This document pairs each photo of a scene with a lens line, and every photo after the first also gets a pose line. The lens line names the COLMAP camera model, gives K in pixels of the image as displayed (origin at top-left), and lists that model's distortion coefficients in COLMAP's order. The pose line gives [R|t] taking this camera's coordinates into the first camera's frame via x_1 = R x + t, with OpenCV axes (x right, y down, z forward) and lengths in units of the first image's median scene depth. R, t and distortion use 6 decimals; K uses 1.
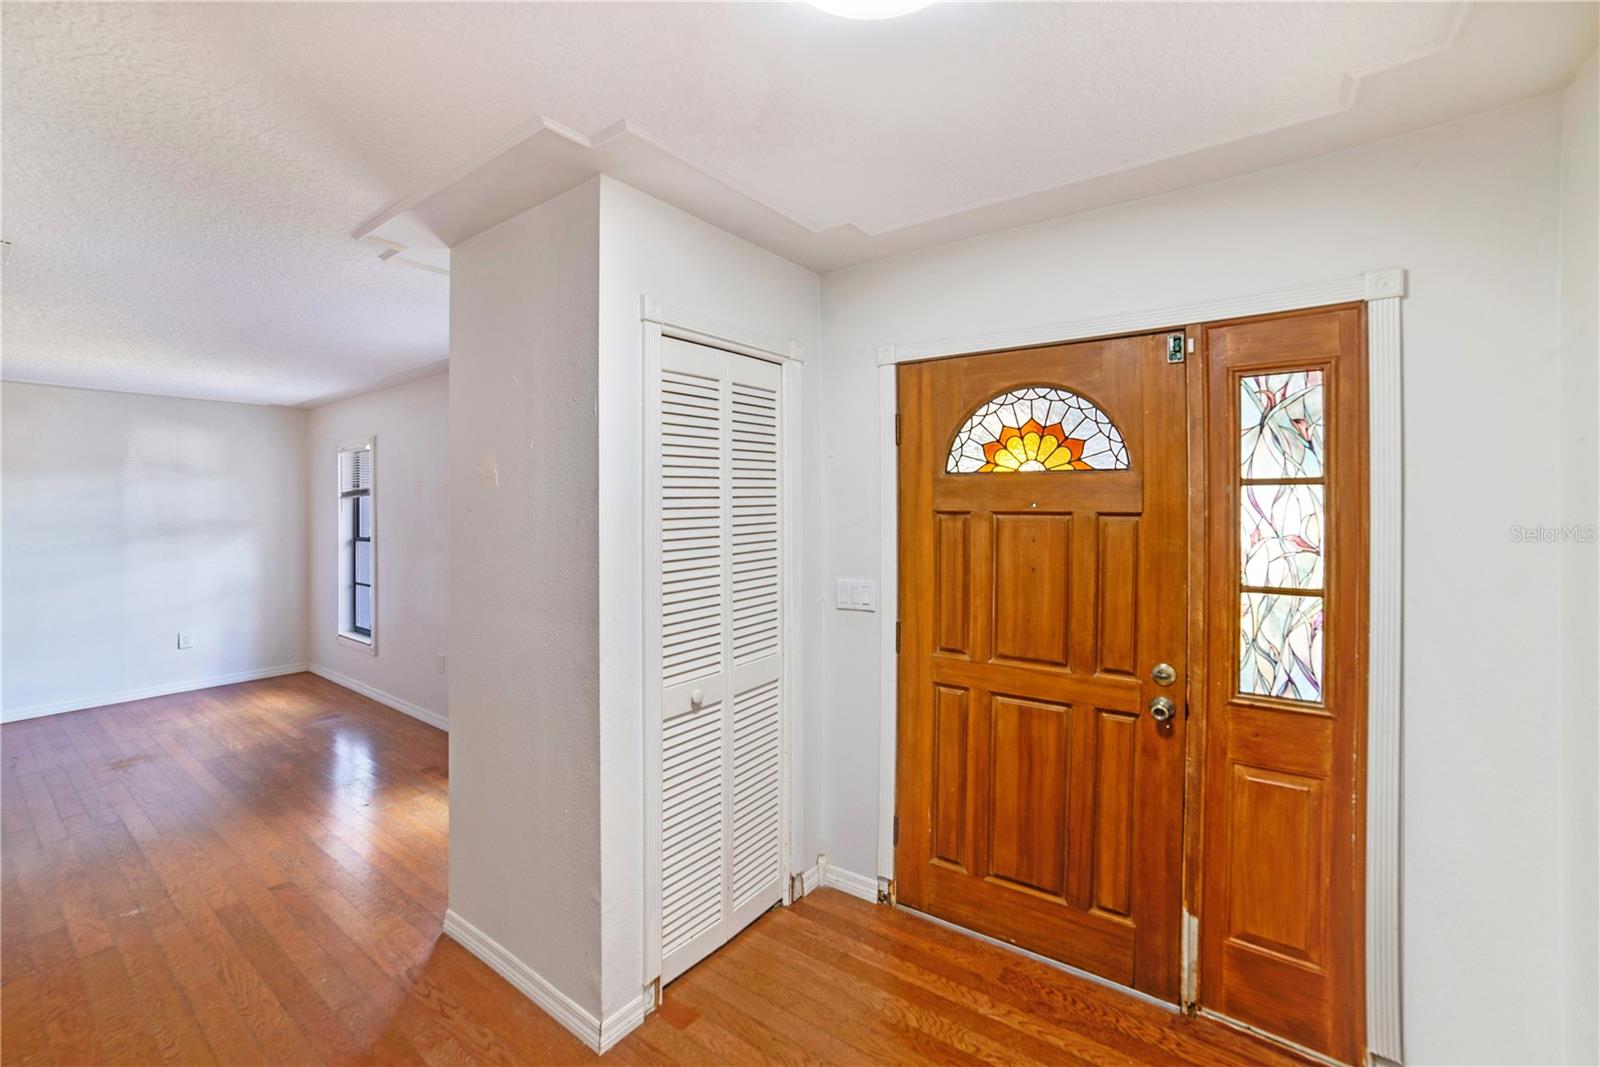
lens RADIAL K [[682.8, 0, 802.1], [0, 682.8, 518.8], [0, 0, 1]] dist [-0.070146, 0.035948]
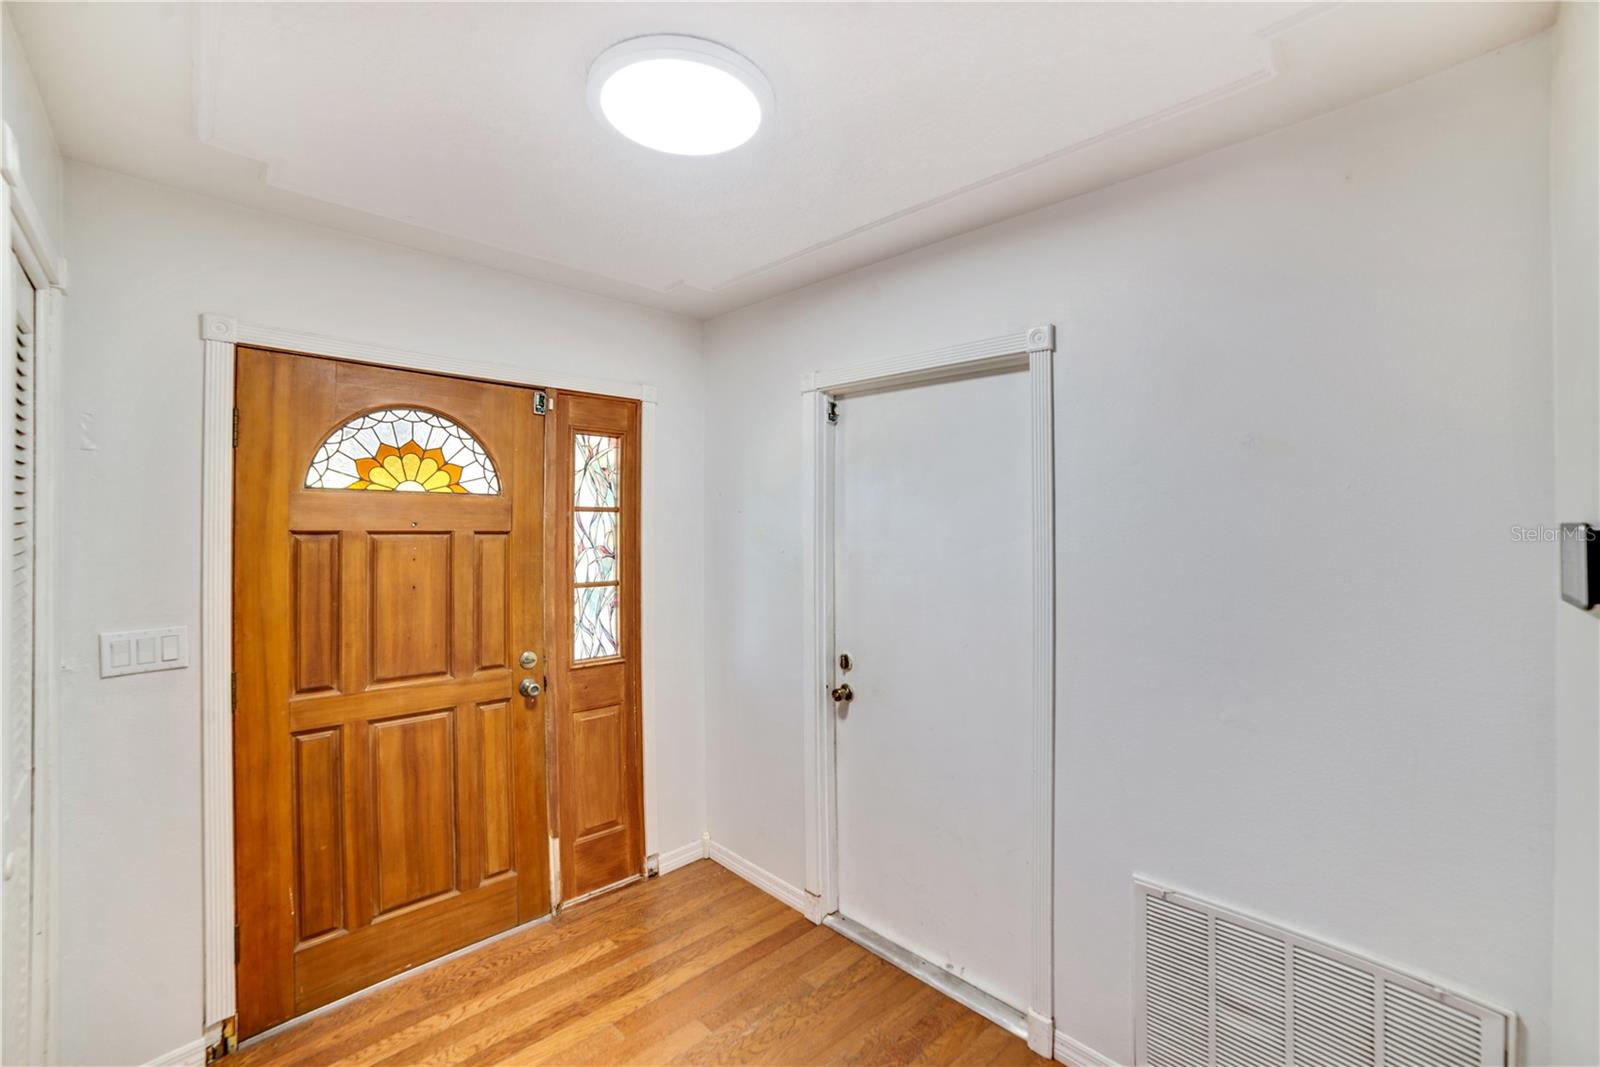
lens RADIAL K [[682.8, 0, 802.1], [0, 682.8, 518.8], [0, 0, 1]] dist [-0.070146, 0.035948]
pose [[0.168147, 0.011186, 0.985699, -0.601653], [0.013391, 0.999817, -0.013630, -0.007808], [-0.985671, 0.015491, 0.167966, 0.268975]]
